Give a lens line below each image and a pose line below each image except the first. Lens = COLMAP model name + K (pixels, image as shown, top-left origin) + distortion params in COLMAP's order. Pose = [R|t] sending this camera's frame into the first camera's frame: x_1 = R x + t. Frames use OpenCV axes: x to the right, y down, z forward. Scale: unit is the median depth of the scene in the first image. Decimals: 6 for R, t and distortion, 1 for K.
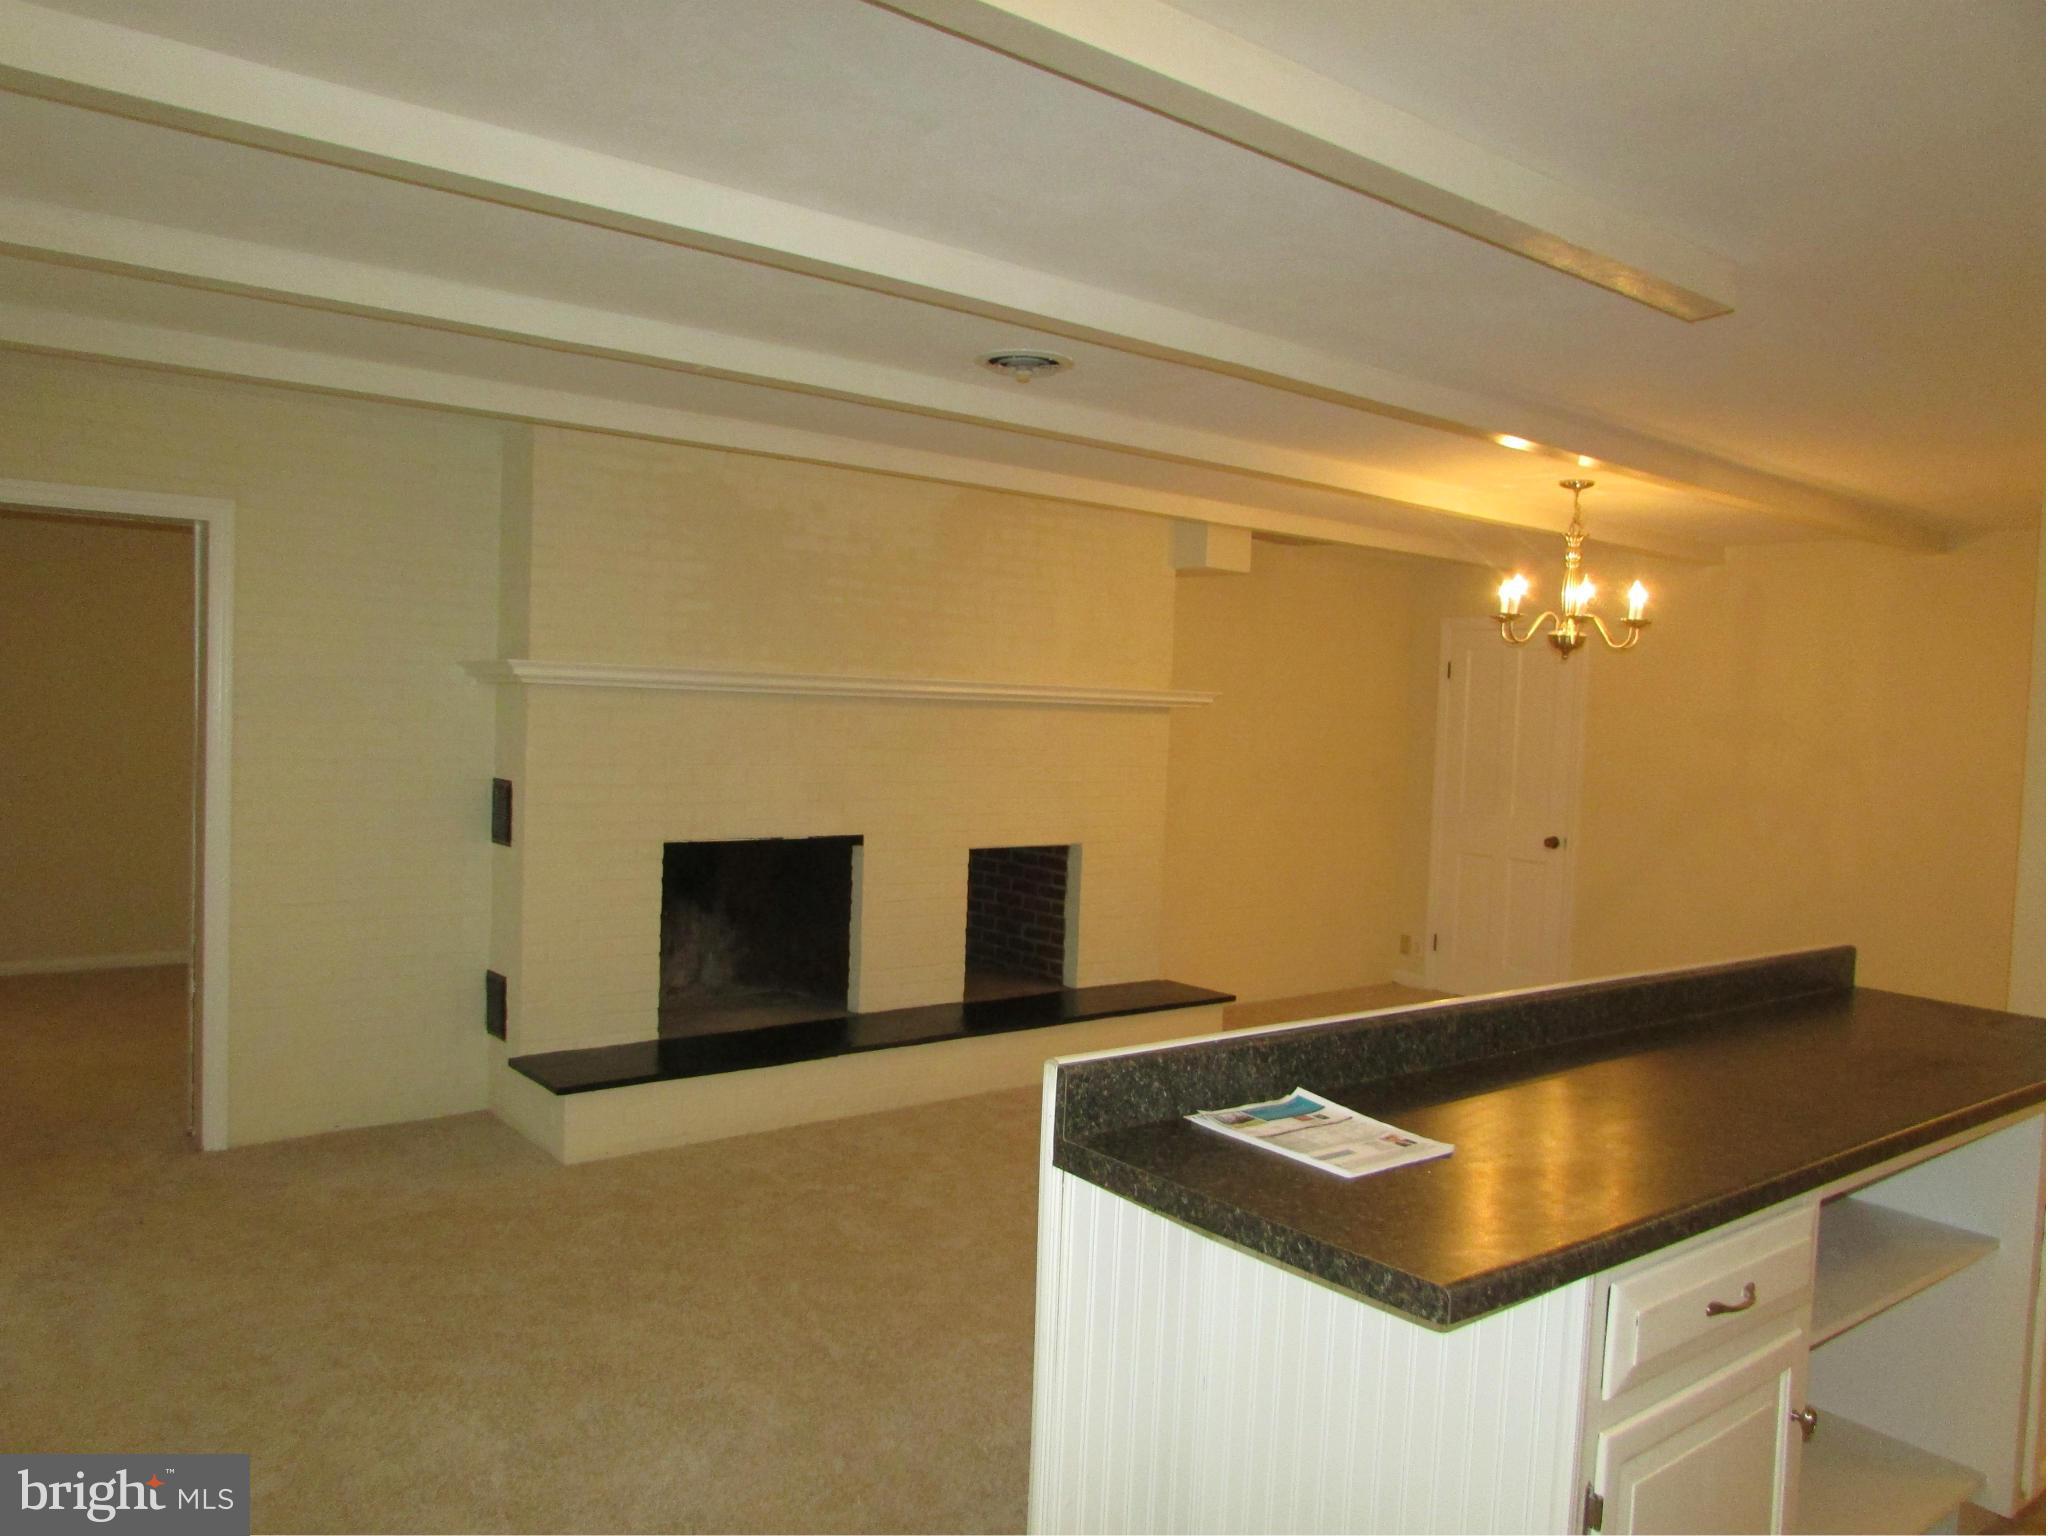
lens RADIAL K [[1451.2, 0, 975.3], [0, 1451.2, 774.9], [0, 0, 1]] dist [-0.054312, -0.002134]
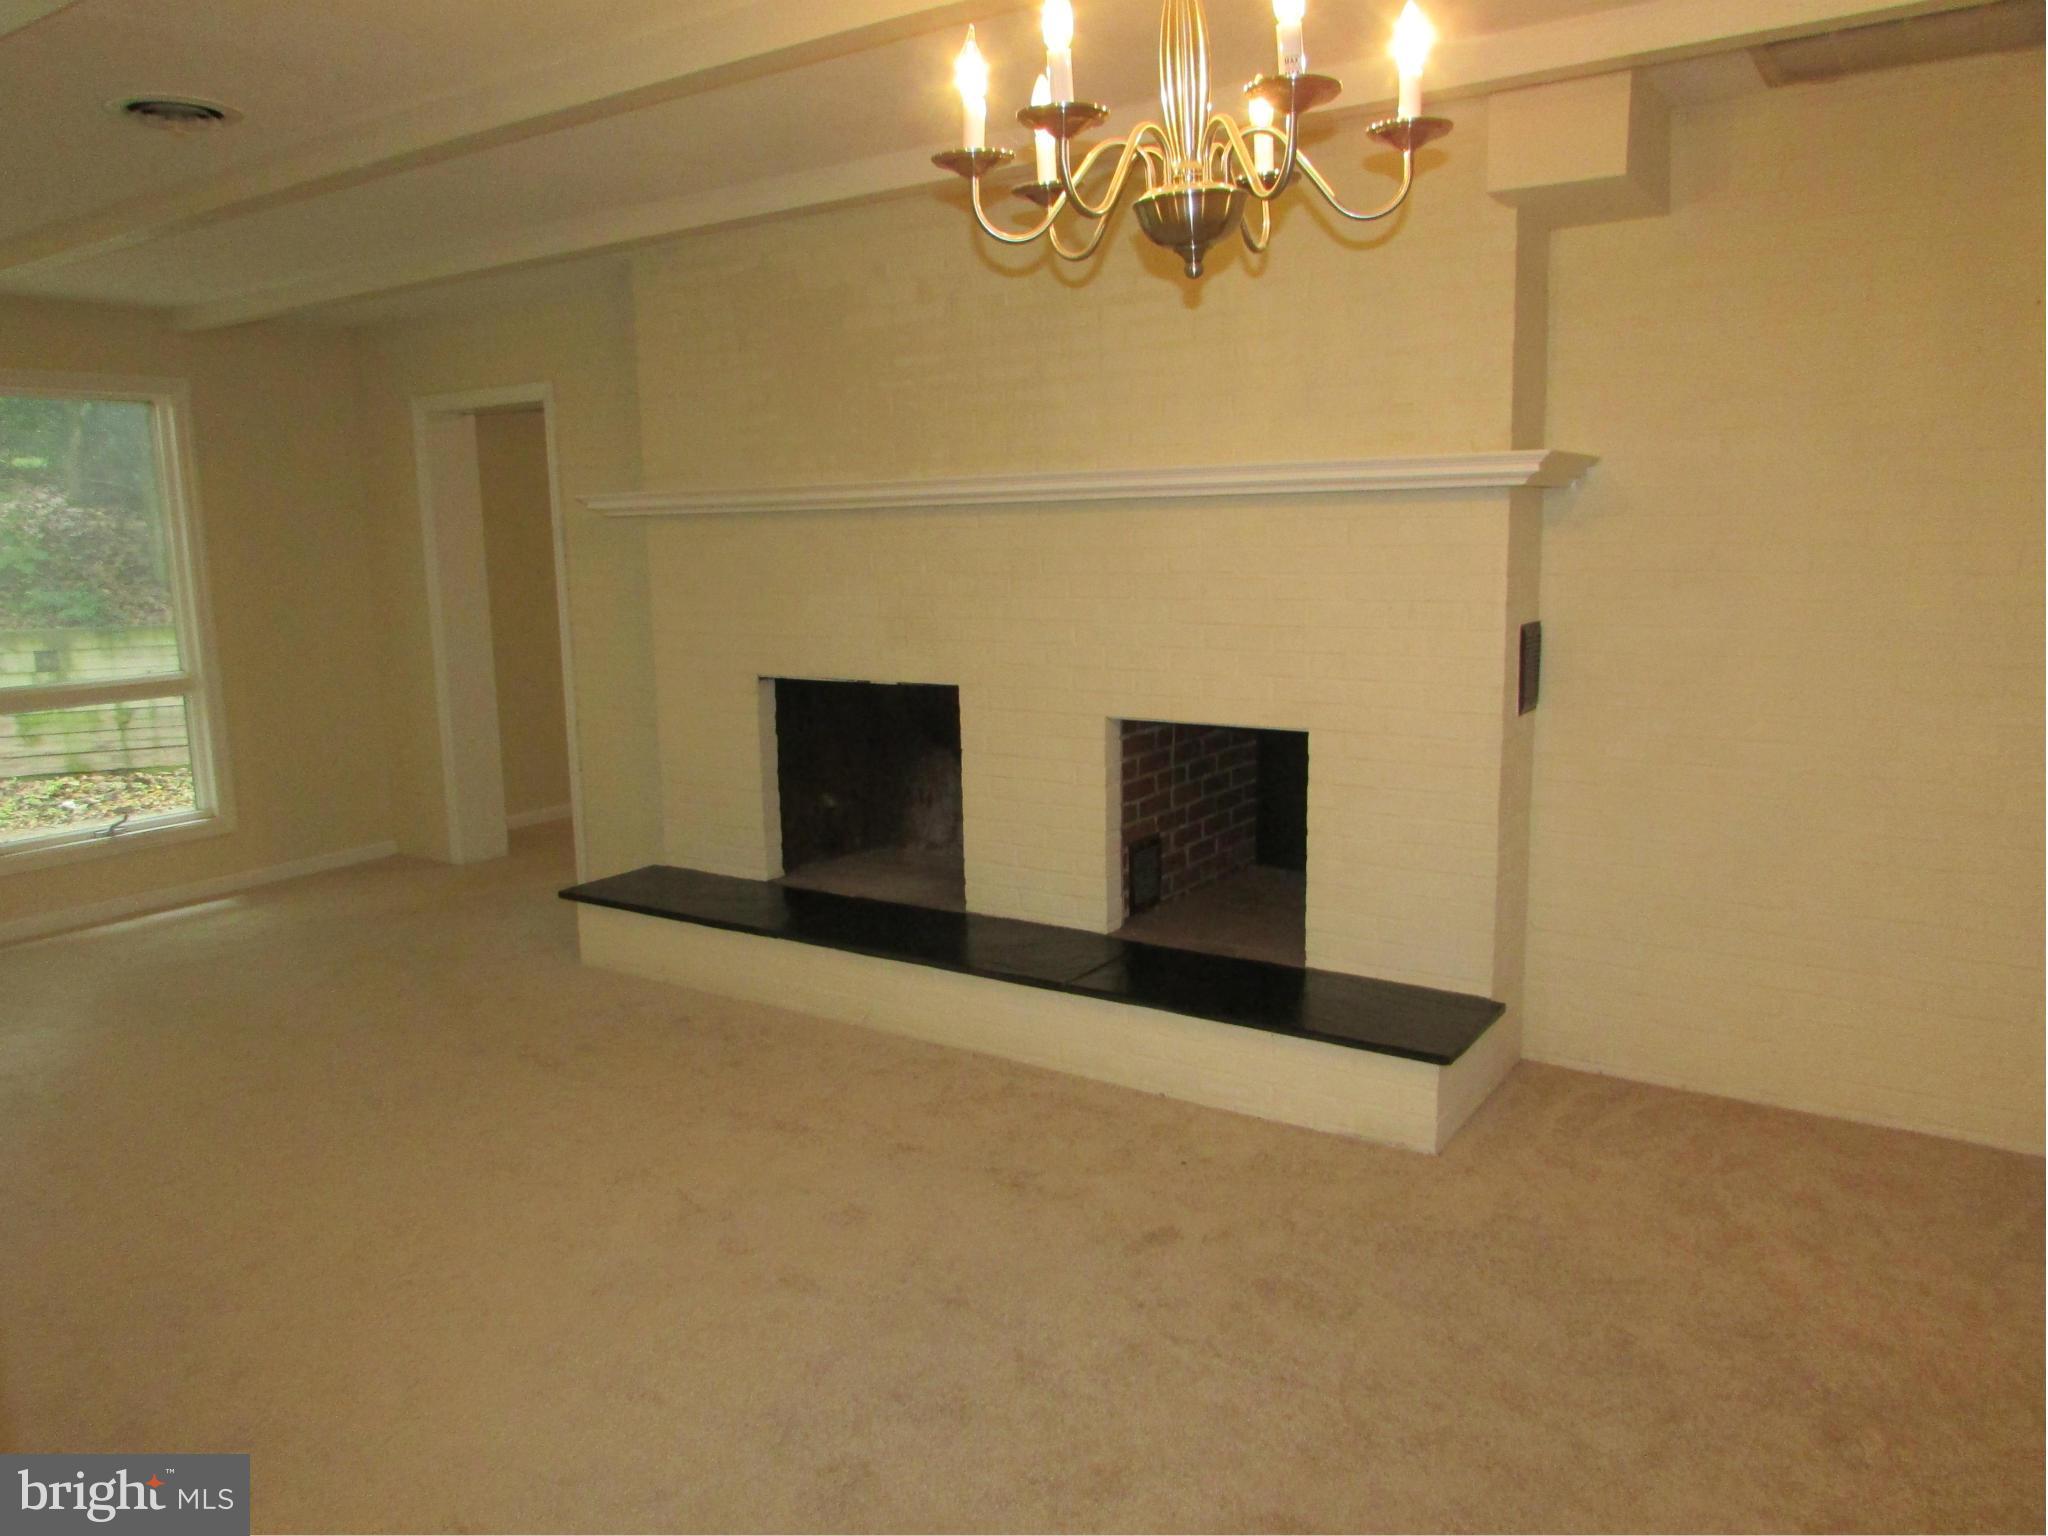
lens RADIAL K [[1451.2, 0, 975.3], [0, 1451.2, 774.9], [0, 0, 1]] dist [-0.054312, -0.002134]
pose [[0.305584, 0.110473, -0.945735, 0.649673], [-0.015993, 0.993702, 0.110908, 0.002263], [0.952031, -0.018766, 0.305426, 0.757557]]
